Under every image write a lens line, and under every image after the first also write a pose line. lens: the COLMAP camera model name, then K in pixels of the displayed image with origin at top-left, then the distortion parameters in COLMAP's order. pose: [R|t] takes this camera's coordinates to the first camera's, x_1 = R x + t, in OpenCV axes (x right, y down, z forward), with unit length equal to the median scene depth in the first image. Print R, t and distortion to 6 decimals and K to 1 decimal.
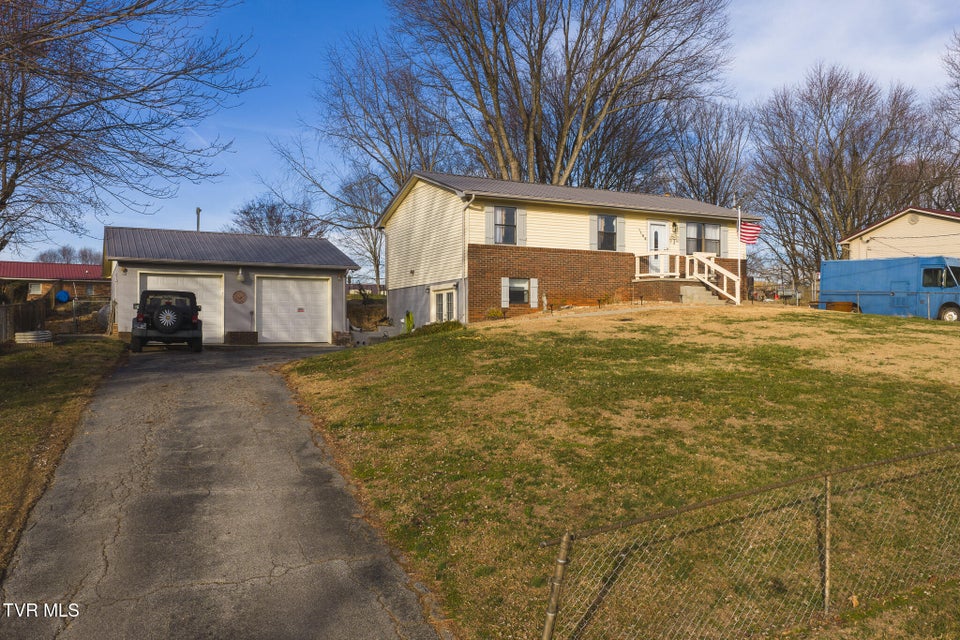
lens RADIAL K [[779.5, 0, 480.1], [0, 779.5, 322.0], [0, 0, 1]] dist [0.006320, 0.003337]
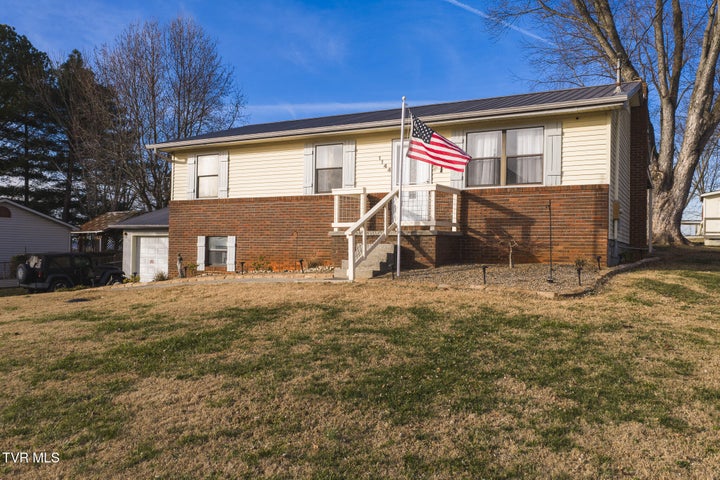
lens RADIAL K [[584.6, 0, 359.0], [0, 584.6, 242.0], [0, 0, 1]] dist [0.006320, 0.003337]
pose [[0.577555, -0.006582, -0.816325, 0.630819], [-0.002675, 0.999947, -0.009955, -0.042056], [0.816348, 0.007933, 0.577506, 0.724827]]
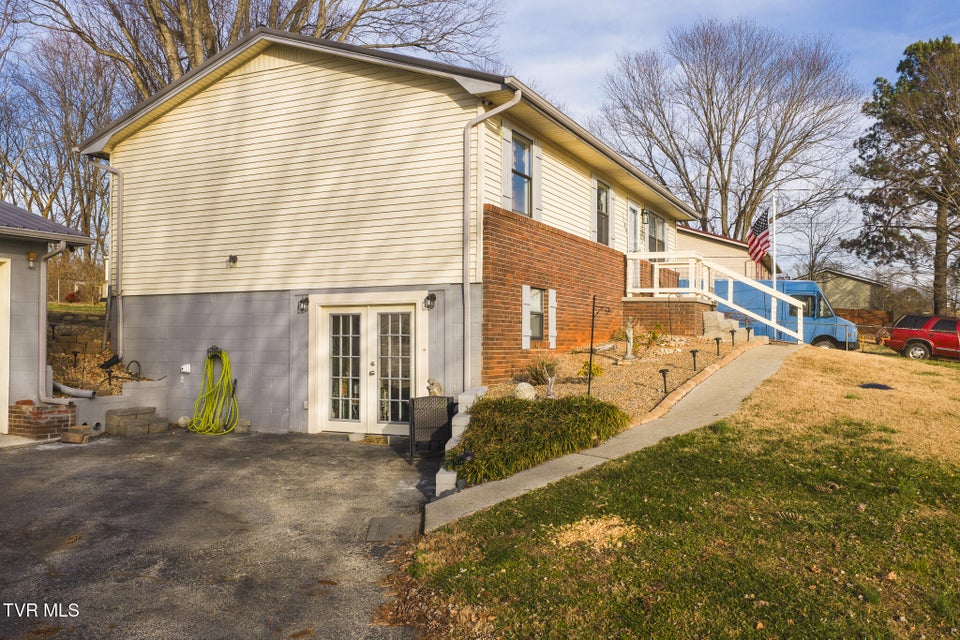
lens RADIAL K [[779.5, 0, 481.1], [0, 779.5, 323.2], [0, 0, 1]] dist [0.006320, 0.003337]
pose [[0.788830, 0.016539, 0.614389, -0.264705], [-0.013777, 0.999863, -0.009227, -0.027789], [-0.614457, -0.001186, 0.788949, 0.609739]]
